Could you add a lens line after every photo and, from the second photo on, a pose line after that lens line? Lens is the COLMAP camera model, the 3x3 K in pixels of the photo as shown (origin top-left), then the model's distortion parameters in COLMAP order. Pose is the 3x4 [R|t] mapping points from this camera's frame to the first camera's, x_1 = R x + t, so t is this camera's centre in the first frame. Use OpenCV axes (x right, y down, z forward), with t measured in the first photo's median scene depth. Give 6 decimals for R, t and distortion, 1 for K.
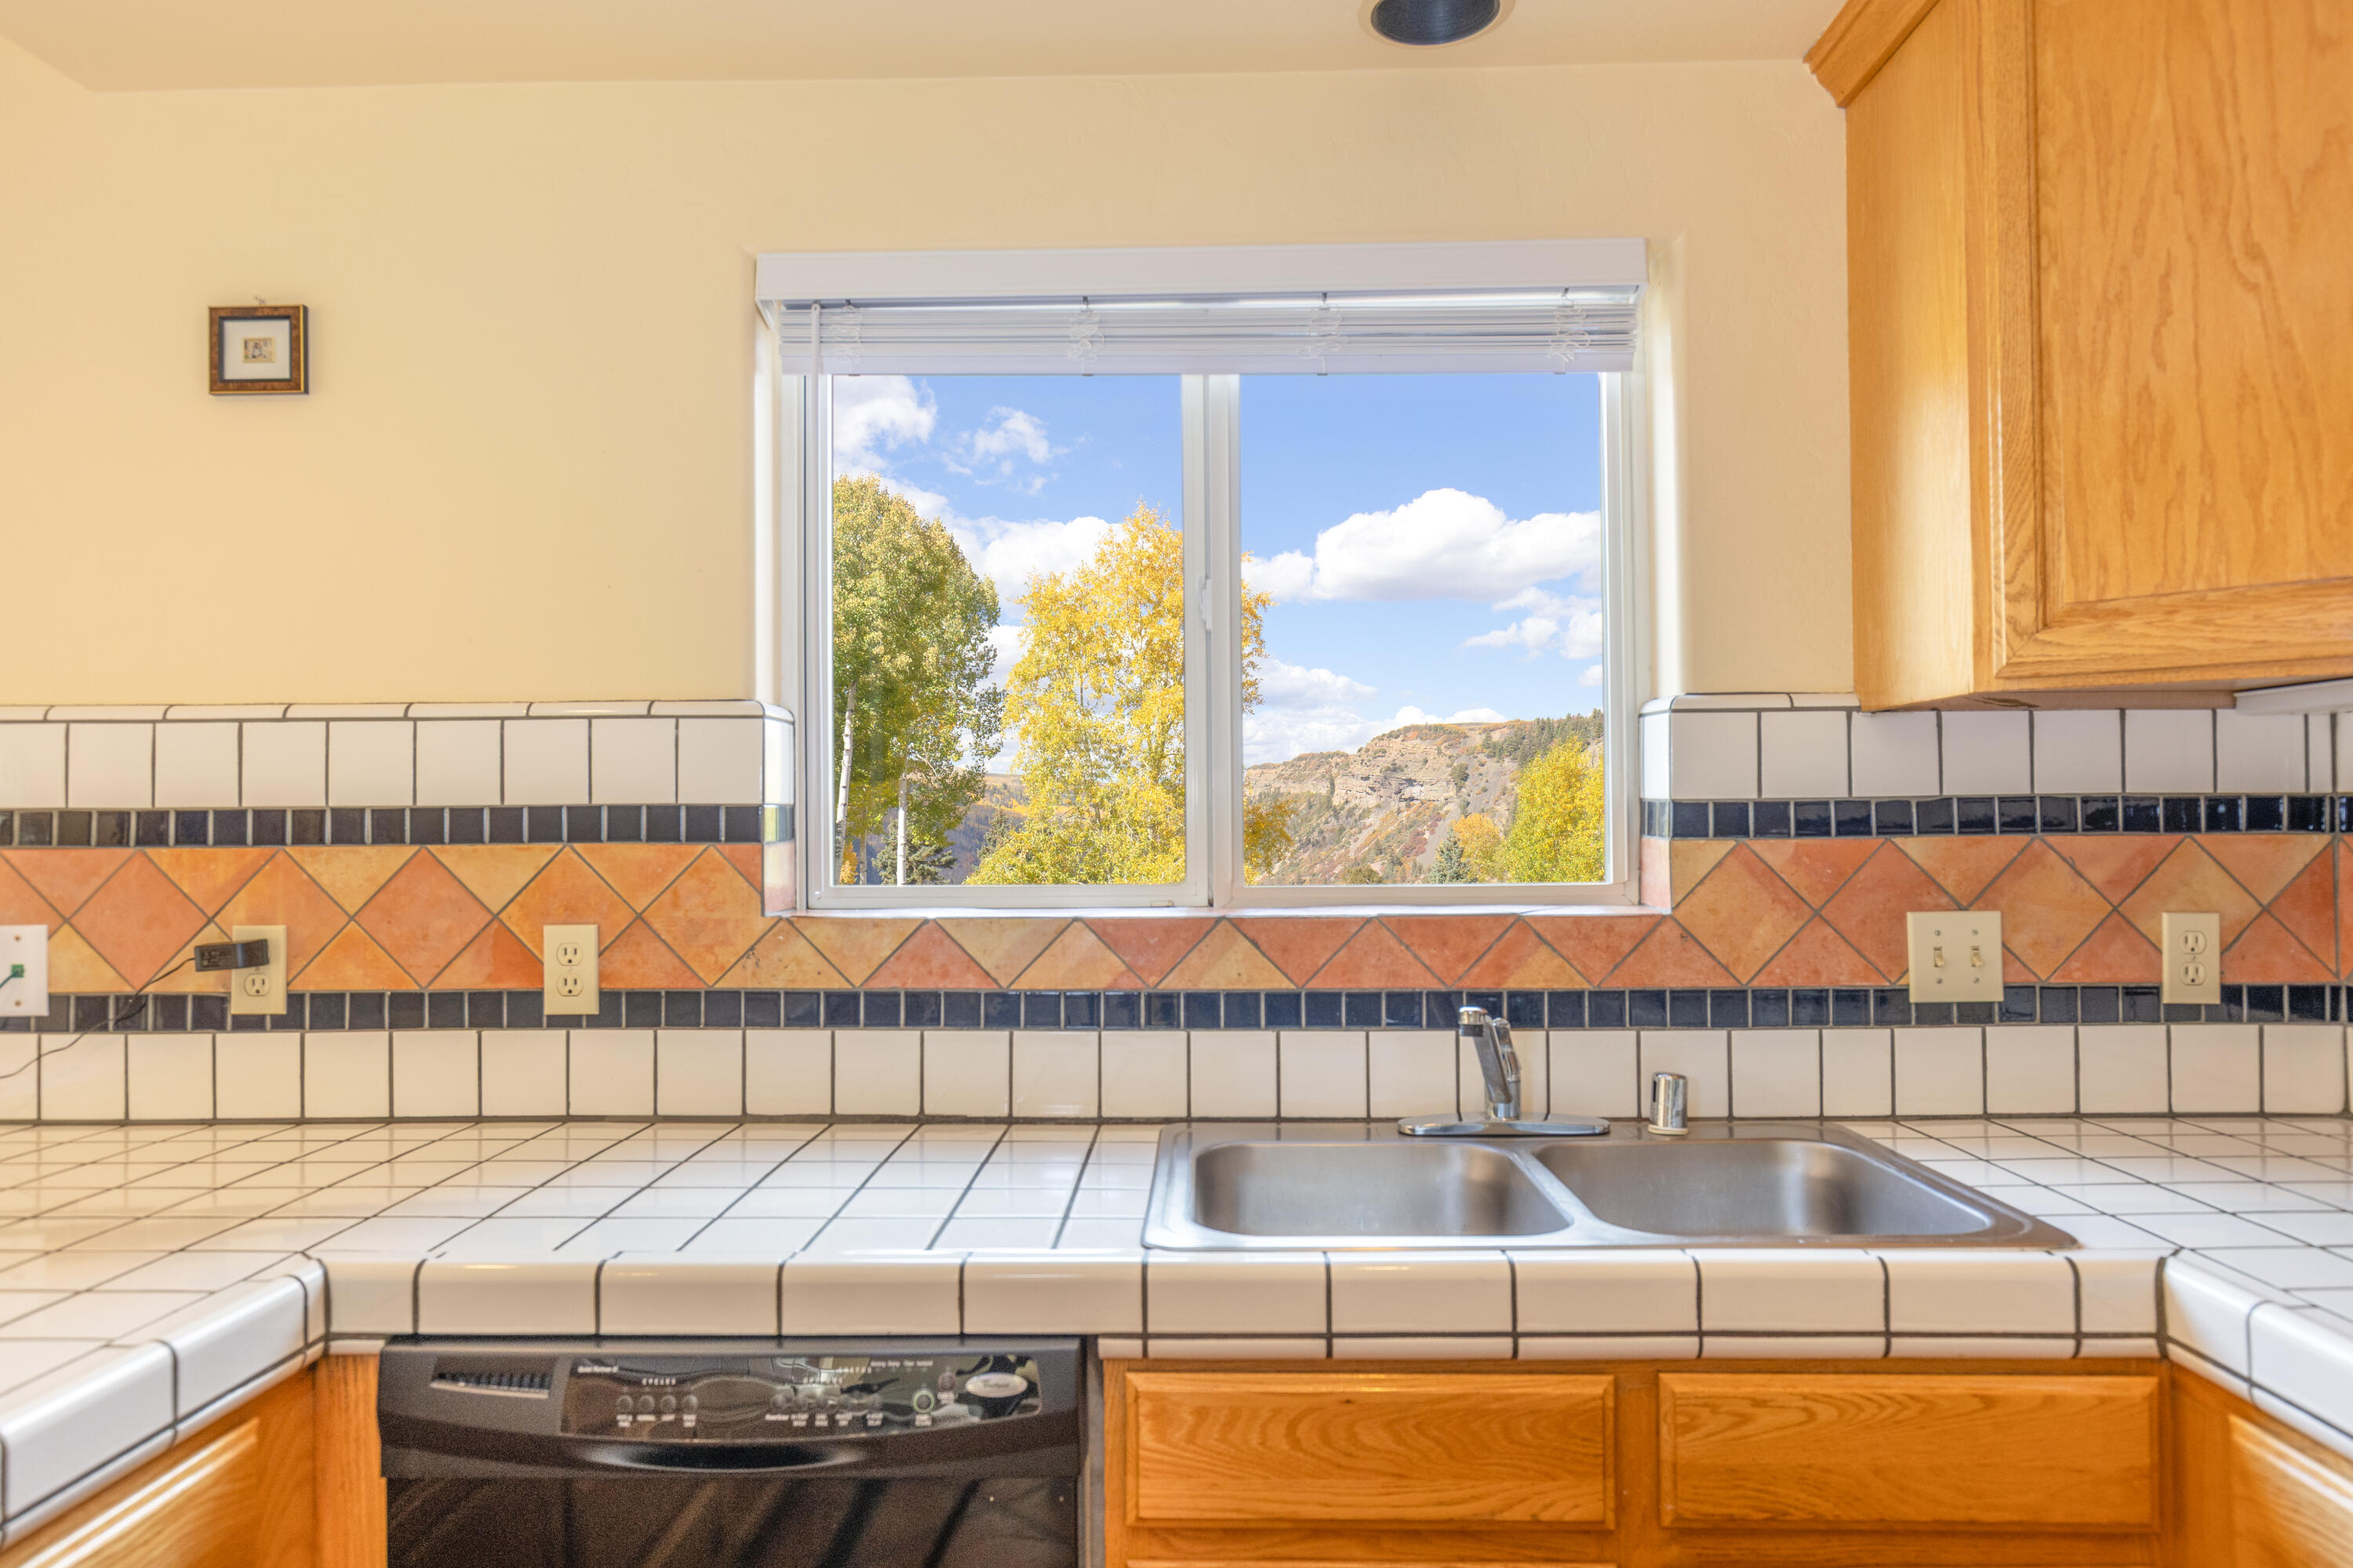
lens RADIAL K [[1494.1, 0, 1178.5], [0, 1494.1, 794.4], [0, 0, 1]] dist [0.001490, 0.003528]
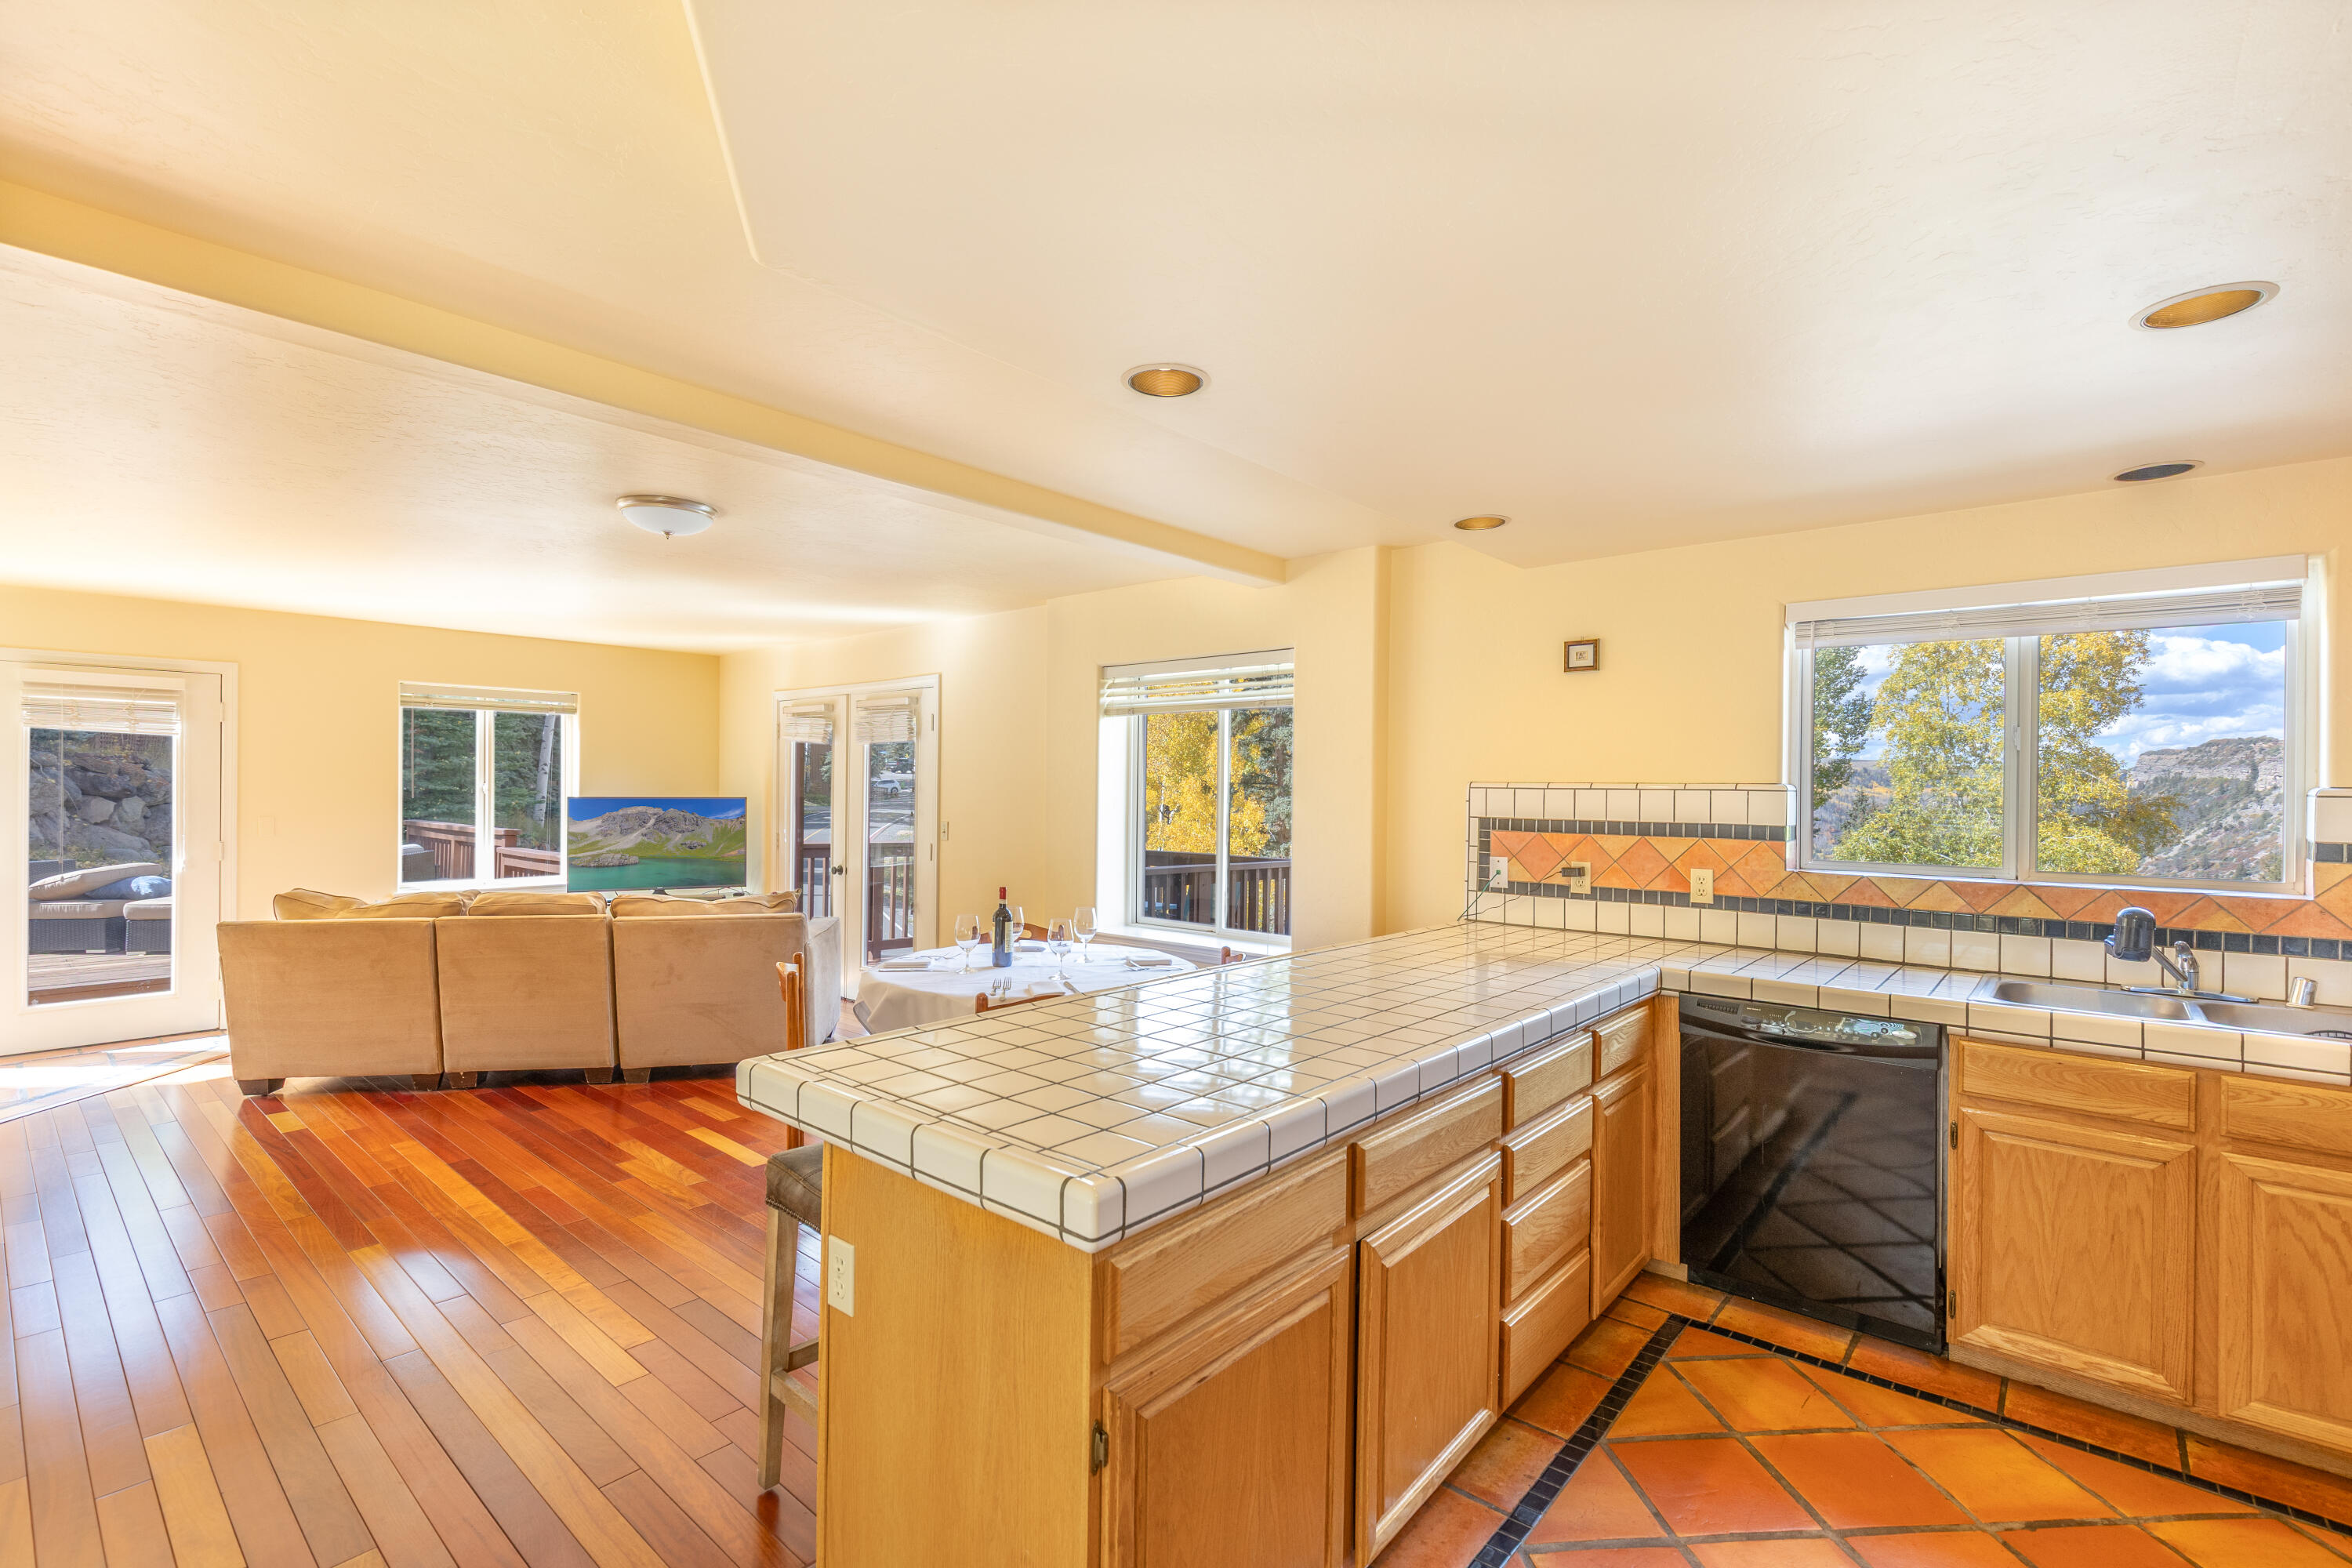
lens RADIAL K [[1056.4, 0, 1172.2], [0, 1056.4, 791.1], [0, 0, 1]] dist [0.005420, -0.001511]
pose [[0.767714, 0.017632, -0.640550, 0.067132], [-0.006869, 0.999790, 0.019289, -0.079185], [0.640755, -0.010408, 0.767675, -1.024420]]
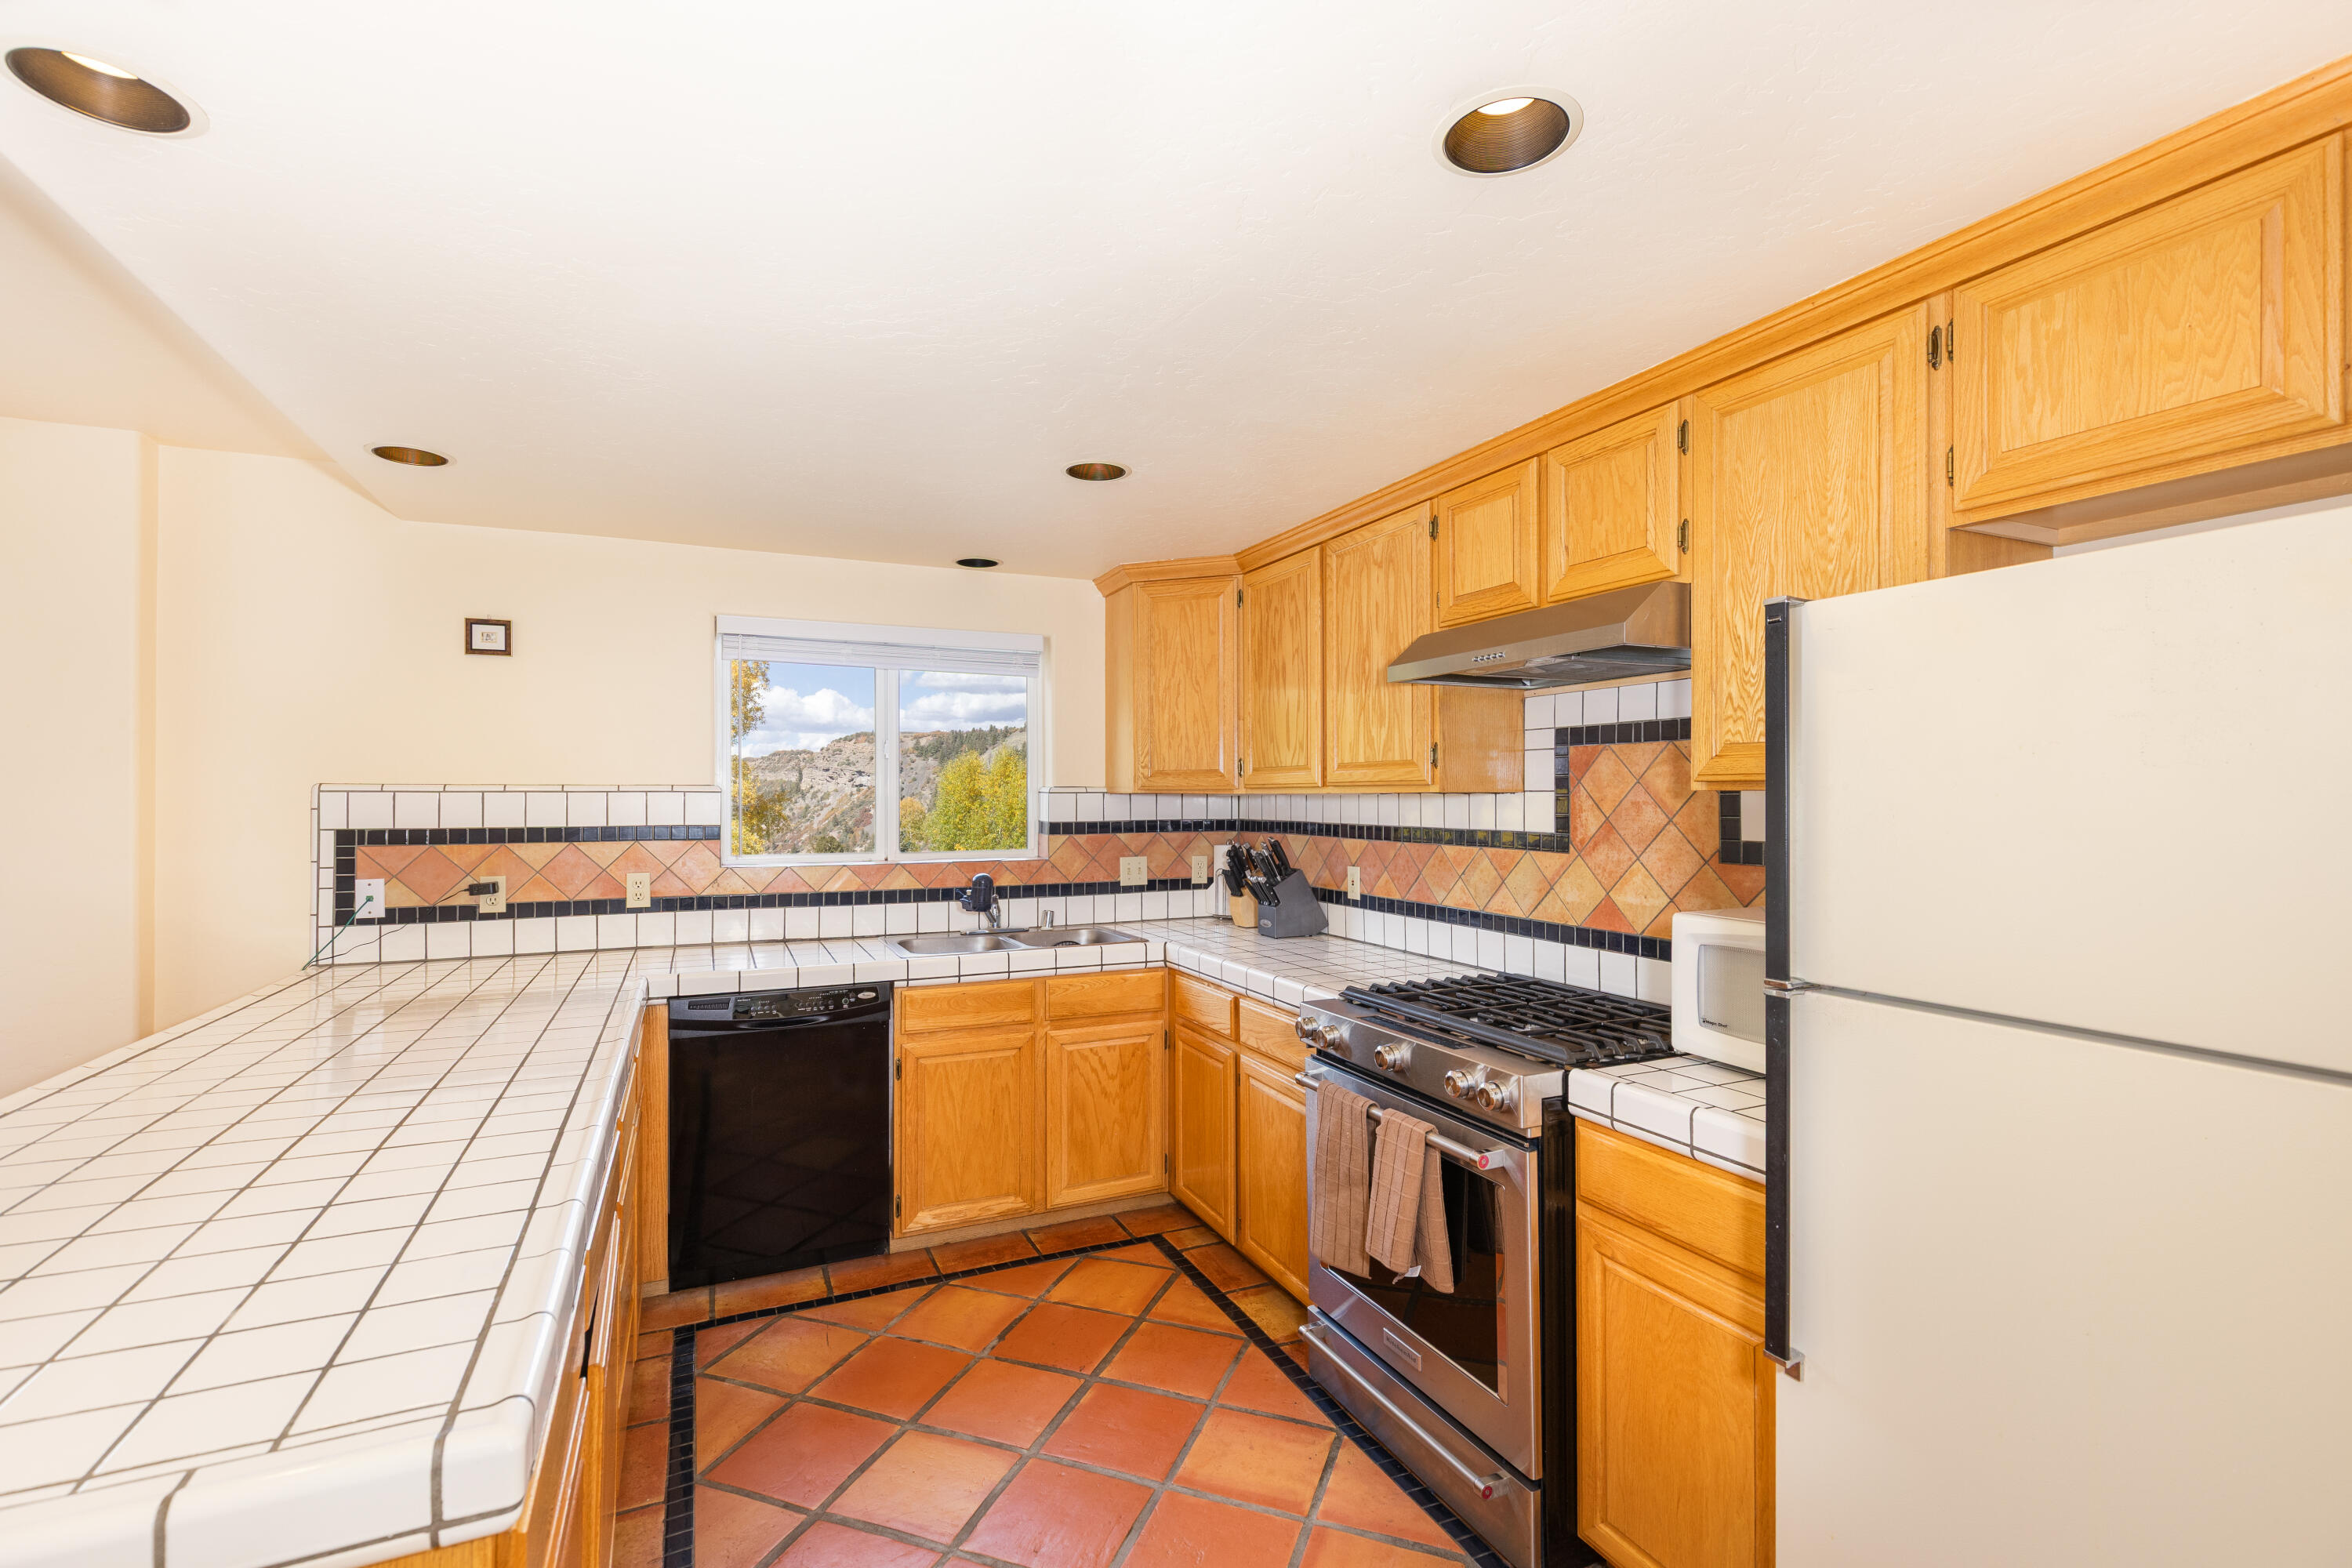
lens RADIAL K [[1056.4, 0, 1190.1], [0, 1056.4, 789.6], [0, 0, 1]] dist [0.005420, -0.001511]
pose [[0.896052, 0.008895, 0.443860, -0.366053], [-0.012179, 0.999915, 0.004548, -0.075299], [-0.443782, -0.009481, 0.896085, -1.048186]]
